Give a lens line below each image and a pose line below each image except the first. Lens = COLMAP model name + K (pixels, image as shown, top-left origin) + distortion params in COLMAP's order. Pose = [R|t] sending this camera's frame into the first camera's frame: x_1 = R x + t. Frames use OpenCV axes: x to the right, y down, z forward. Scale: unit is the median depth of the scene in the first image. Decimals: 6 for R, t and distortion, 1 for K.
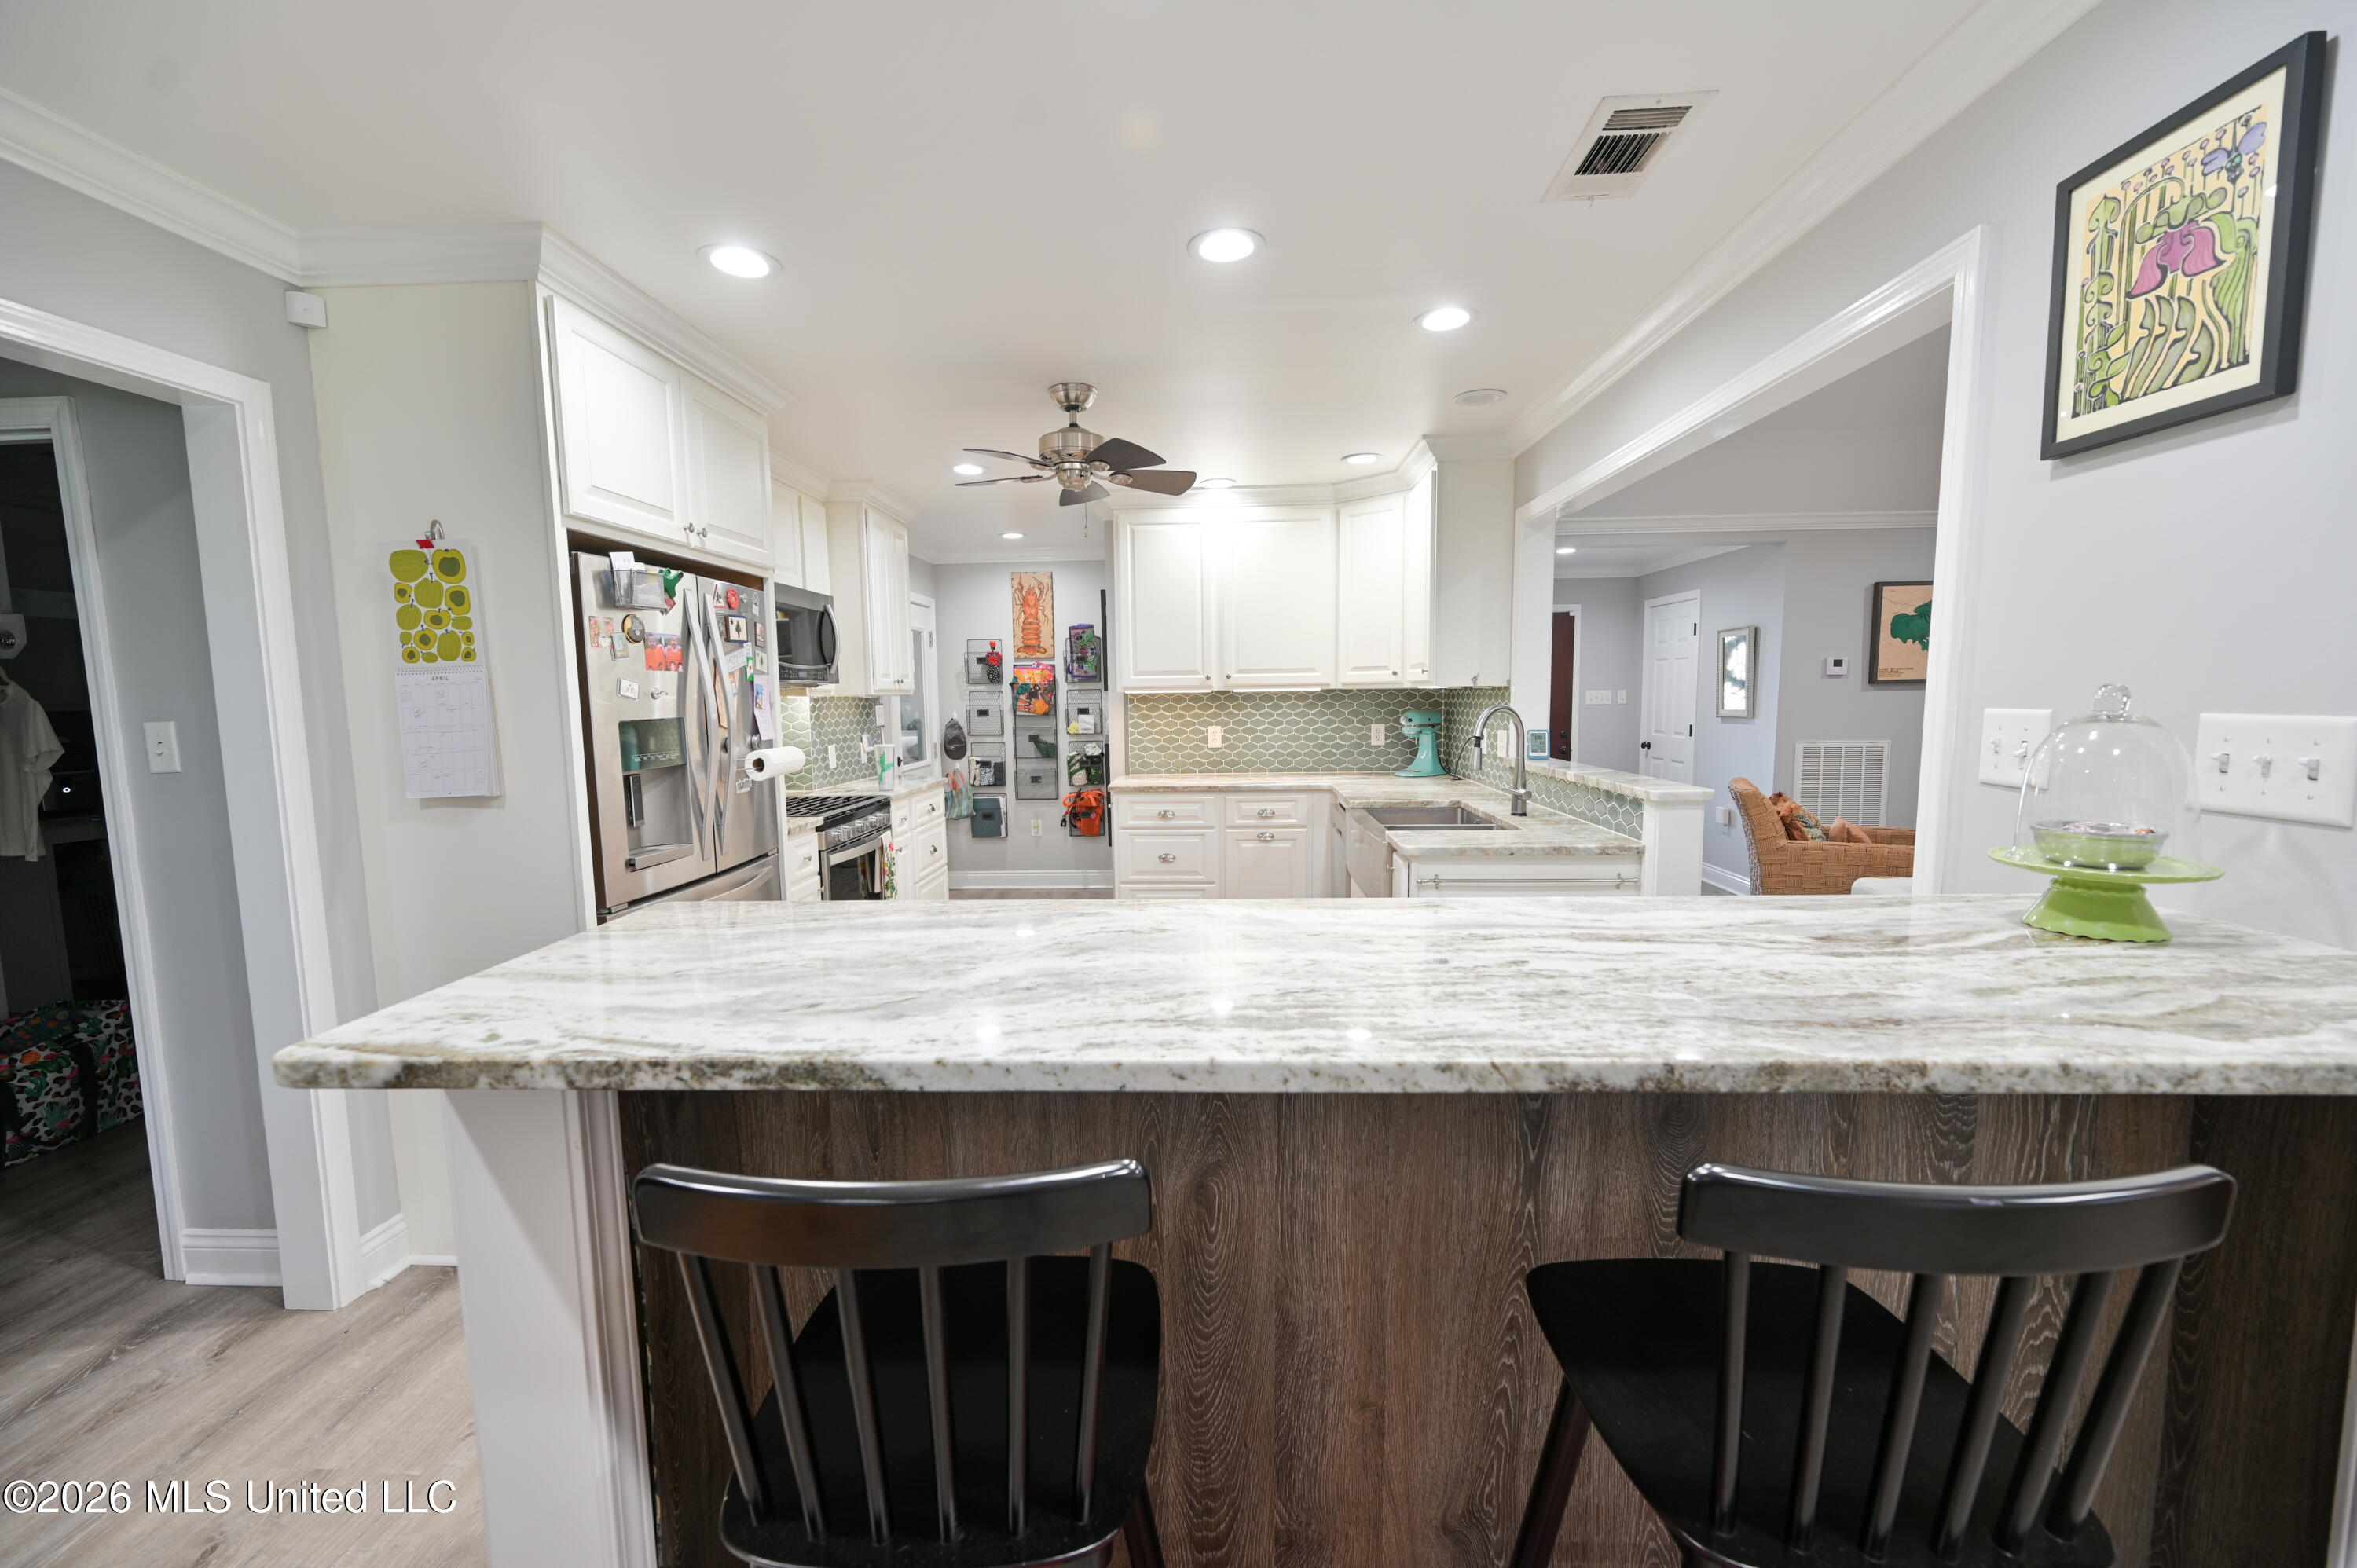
lens RADIAL K [[927.4, 0, 1188.2], [0, 927.4, 778.6], [0, 0, 1]] dist [-0.002774, 0.000491]
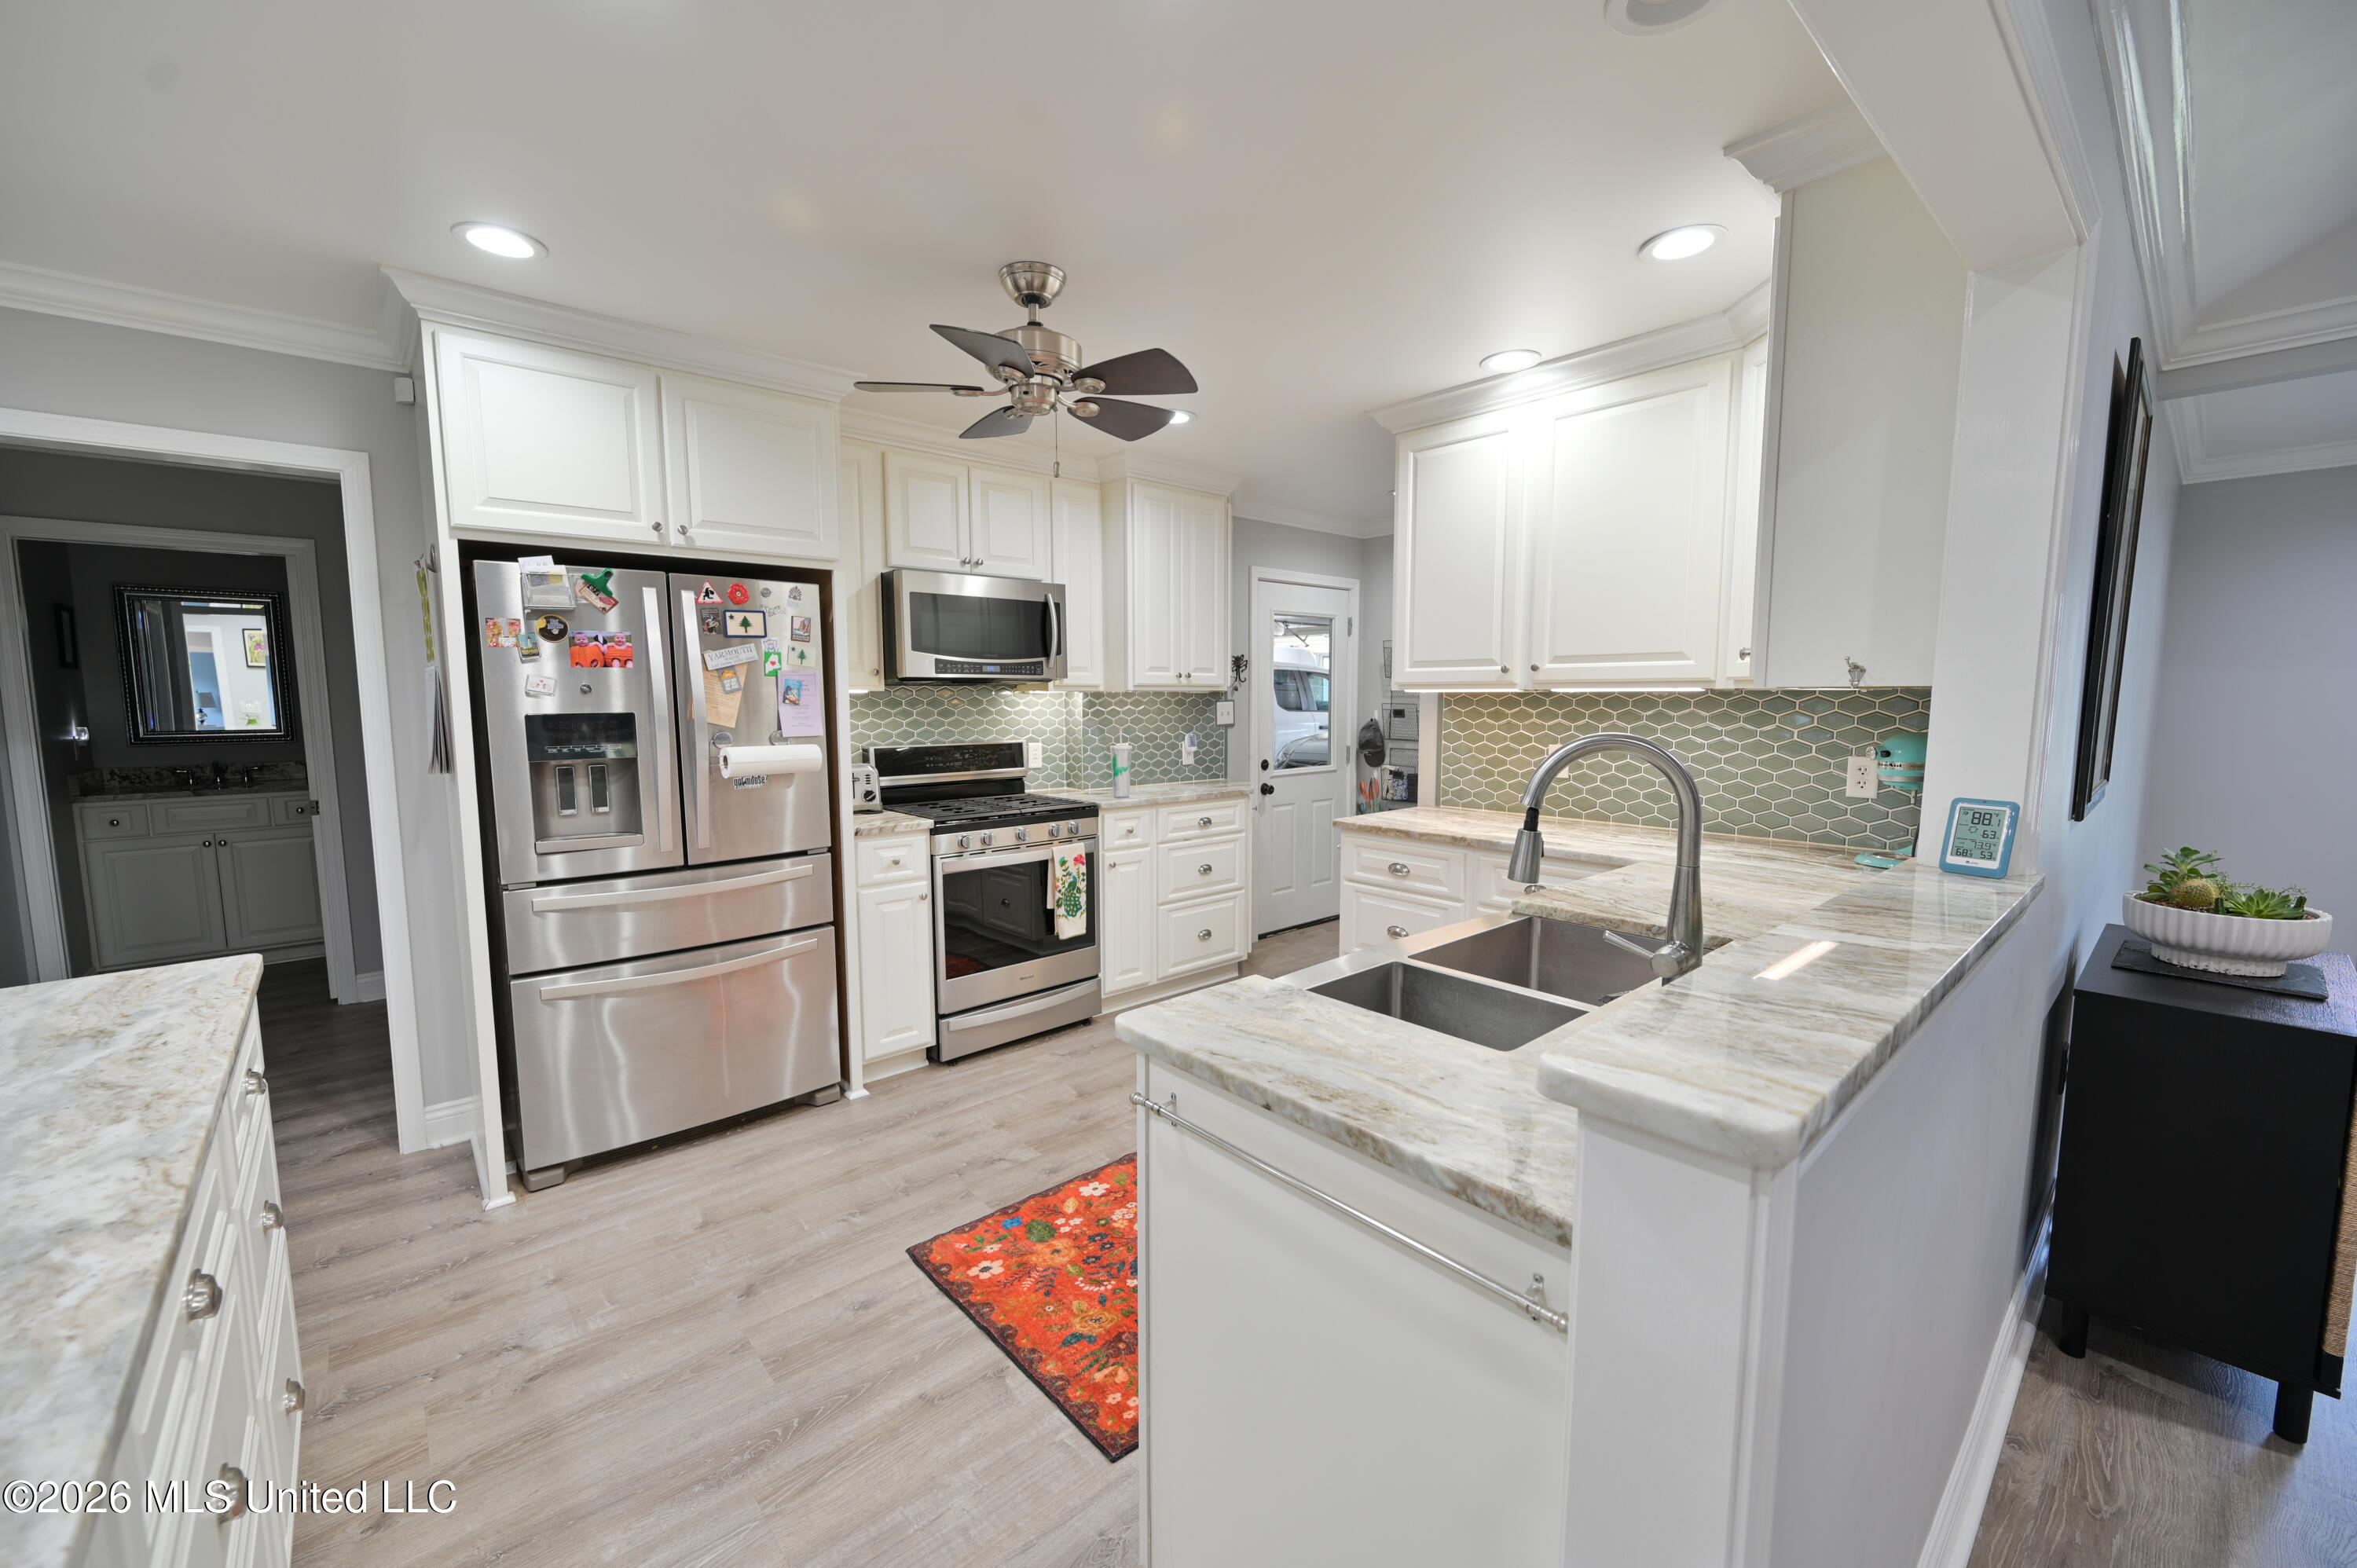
lens RADIAL K [[927.4, 0, 1183.5], [0, 927.4, 784.3], [0, 0, 1]] dist [-0.002774, 0.000491]
pose [[0.694813, 0.083241, -0.714357, 0.401405], [-0.073522, 0.996297, 0.044583, -0.049356], [0.715422, 0.021544, 0.698360, 0.461426]]
